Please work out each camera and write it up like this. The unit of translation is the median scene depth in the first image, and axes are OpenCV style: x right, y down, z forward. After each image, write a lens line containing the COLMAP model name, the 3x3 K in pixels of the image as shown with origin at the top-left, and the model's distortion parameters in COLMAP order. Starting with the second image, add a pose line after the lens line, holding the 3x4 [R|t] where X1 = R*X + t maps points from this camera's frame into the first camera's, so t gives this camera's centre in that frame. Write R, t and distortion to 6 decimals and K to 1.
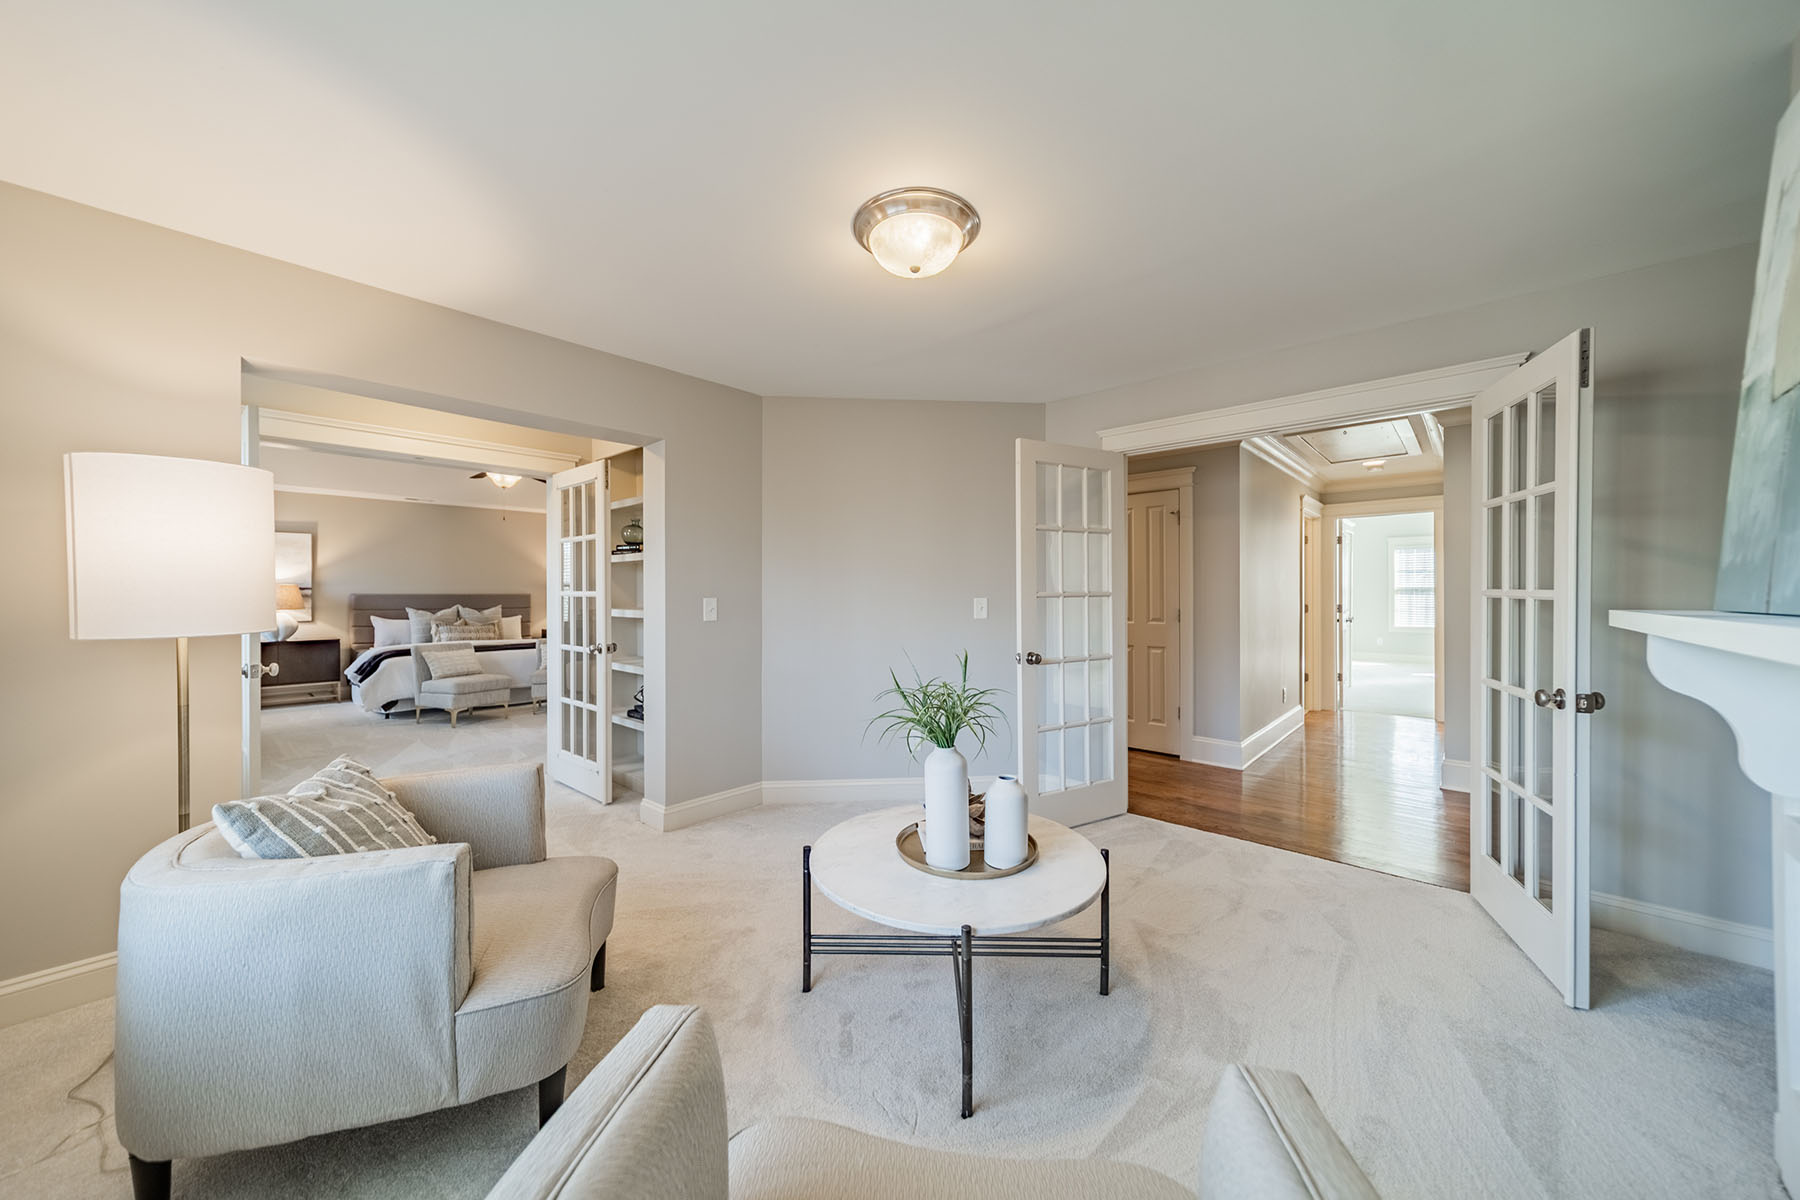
lens RADIAL K [[634.7, 0, 896.1], [0, 634.7, 594.2], [0, 0, 1]] dist [0.006723, 0.000084]
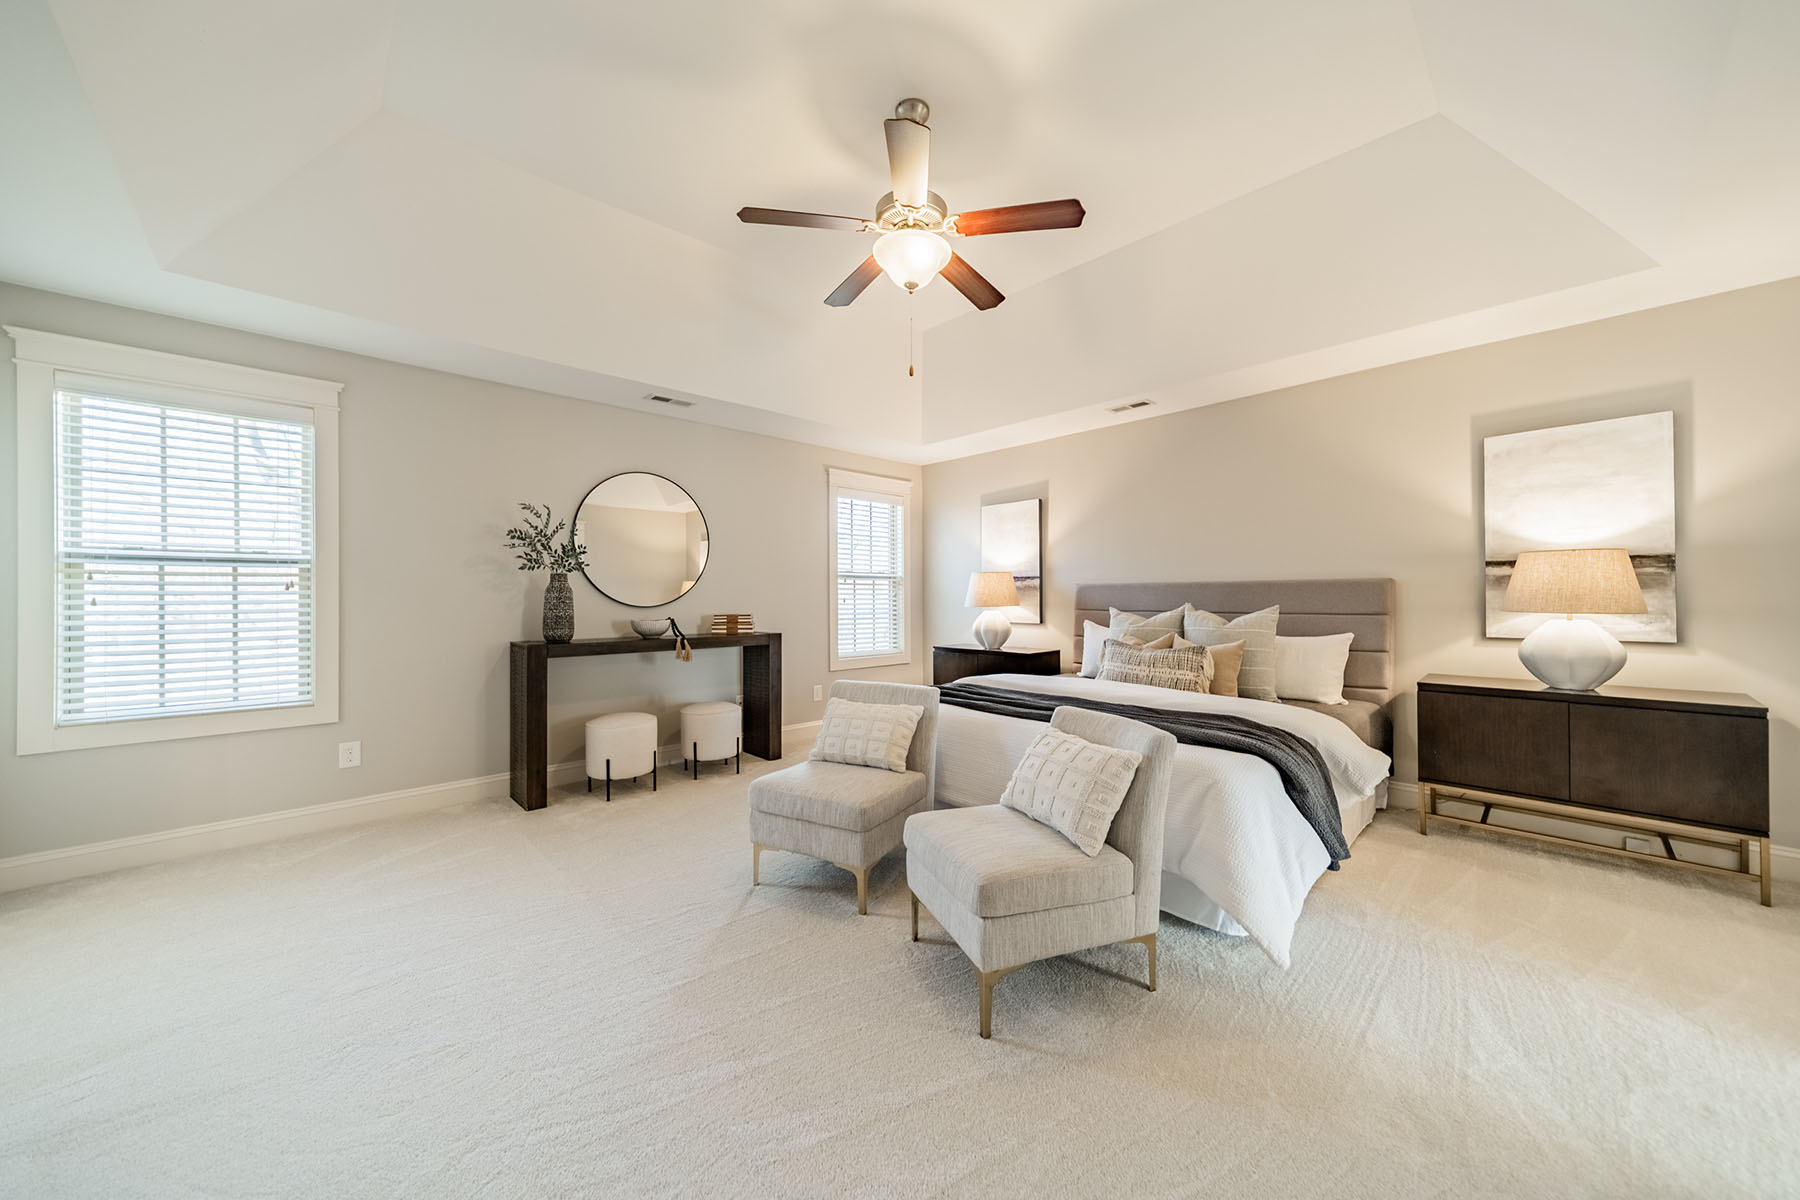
lens RADIAL K [[634.7, 0, 906.1], [0, 634.7, 596.0], [0, 0, 1]] dist [0.006723, 0.000084]
pose [[-0.073674, 0.003474, -0.997276, -0.205739], [0.005642, 0.999979, 0.003066, 0.008664], [0.997266, -0.005401, -0.073692, 0.878379]]
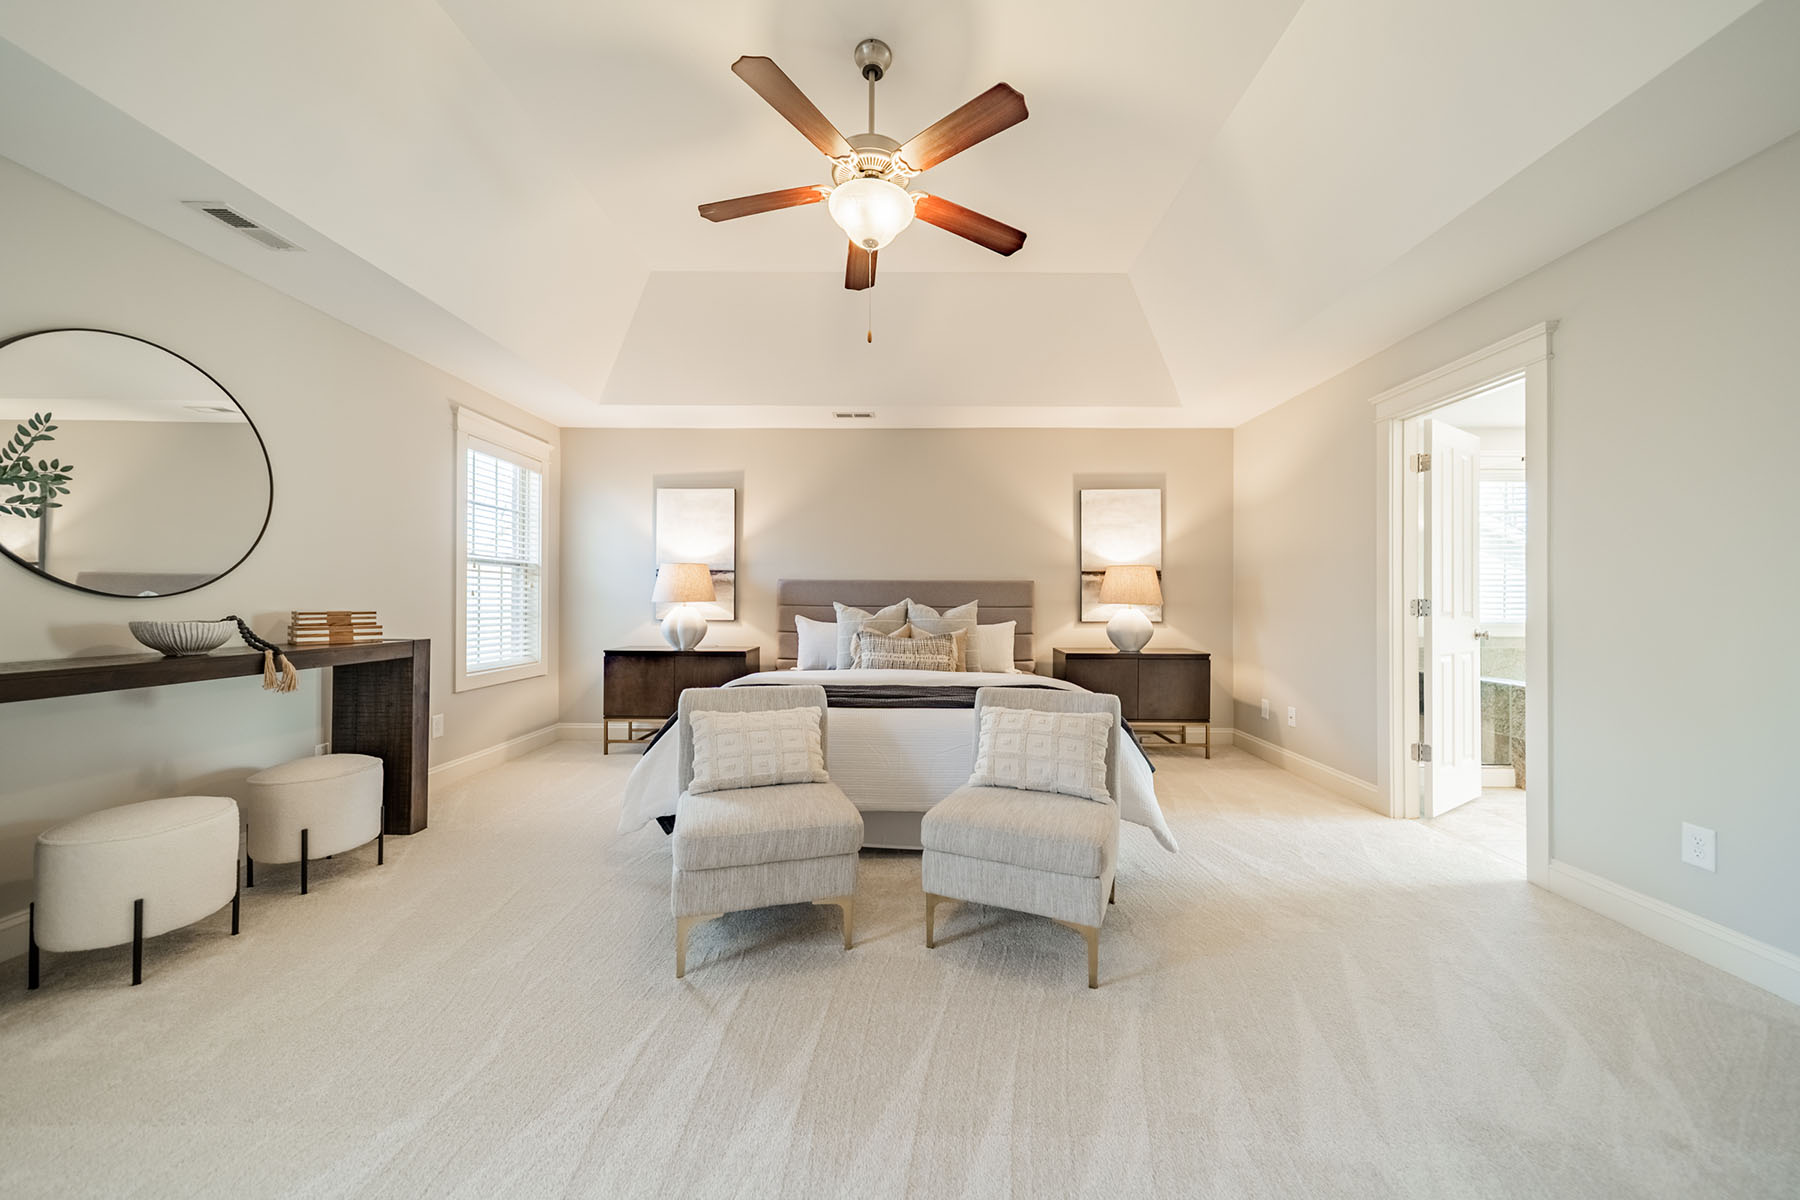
lens RADIAL K [[634.7, 0, 903.5], [0, 634.7, 594.5], [0, 0, 1]] dist [0.006723, 0.000084]
pose [[0.660451, 0.001088, -0.750868, -0.295544], [-0.006607, 0.999969, -0.004362, 0.016509], [0.750840, 0.007842, 0.660438, 0.676187]]
